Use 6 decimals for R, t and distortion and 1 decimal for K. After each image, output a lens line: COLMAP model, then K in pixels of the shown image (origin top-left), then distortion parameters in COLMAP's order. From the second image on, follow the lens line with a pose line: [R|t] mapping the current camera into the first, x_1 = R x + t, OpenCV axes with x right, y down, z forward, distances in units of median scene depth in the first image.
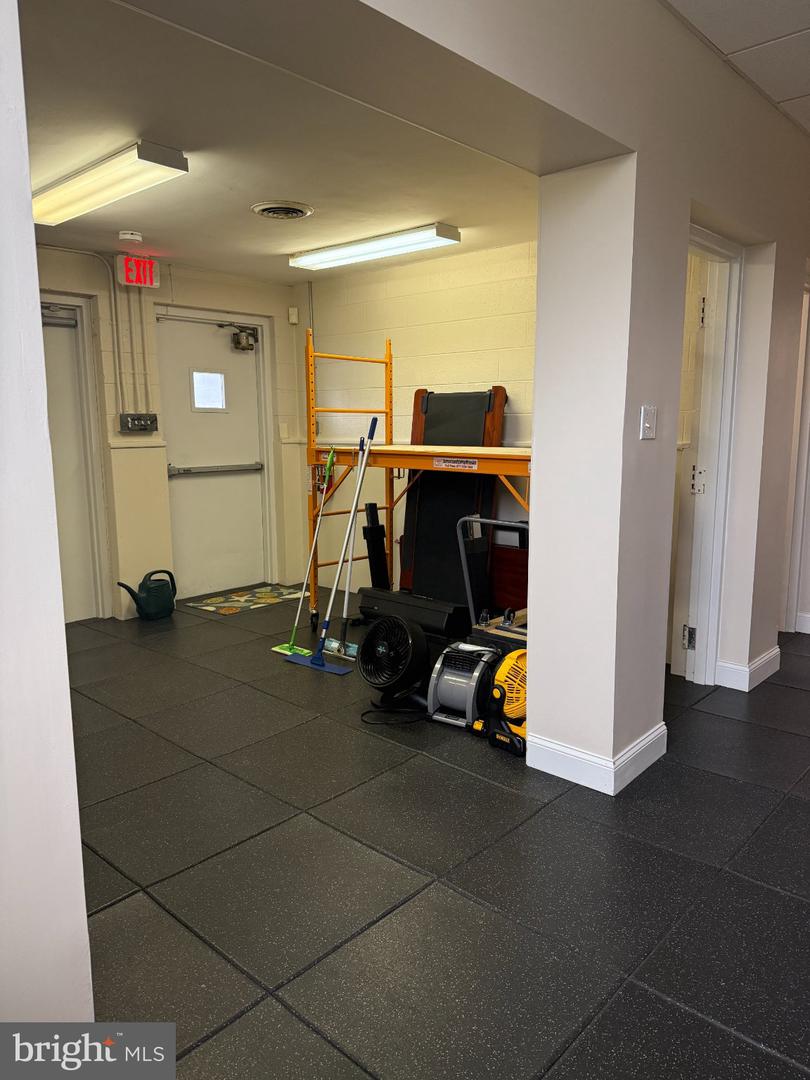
lens RADIAL K [[766.7, 0, 405.0], [0, 766.7, 536.7], [0, 0, 1]] dist [0.063398, -0.047683]
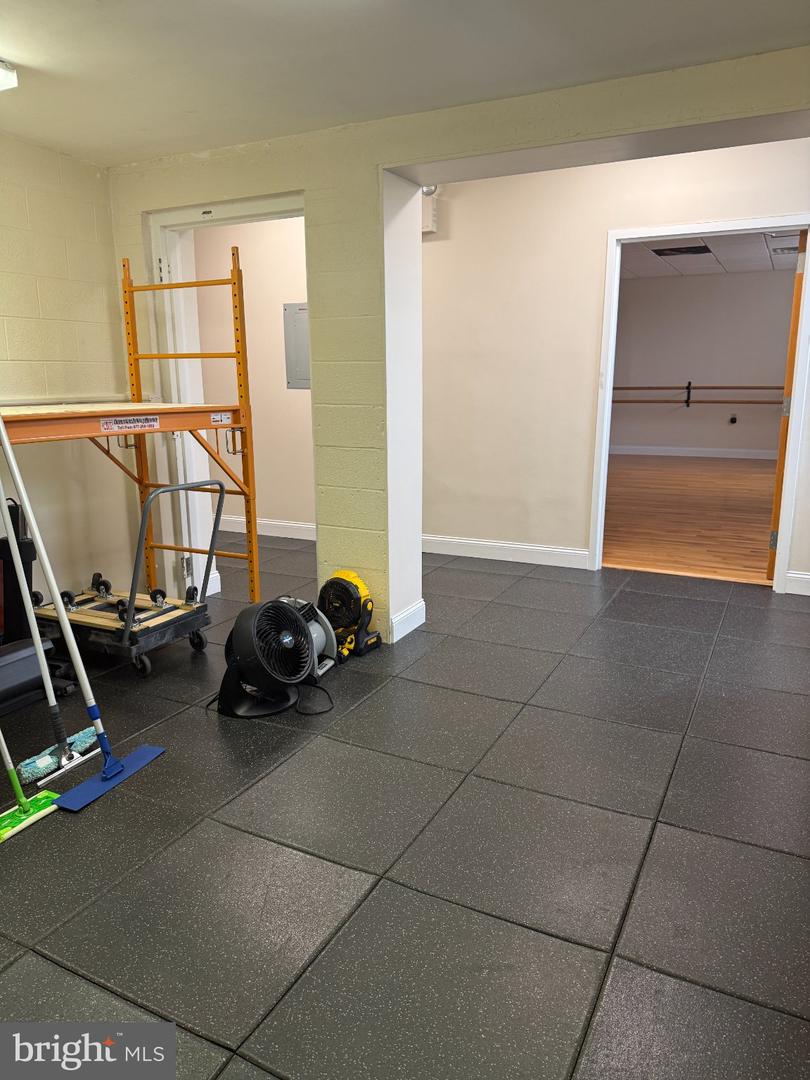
lens RADIAL K [[766.7, 0, 402.3], [0, 766.7, 544.6], [0, 0, 1]] dist [0.063398, -0.047683]
pose [[-0.261895, -0.206966, 0.942643, -0.774812], [0.167407, 0.952186, 0.255572, -0.135282], [-0.950466, 0.224738, -0.214725, 0.953245]]
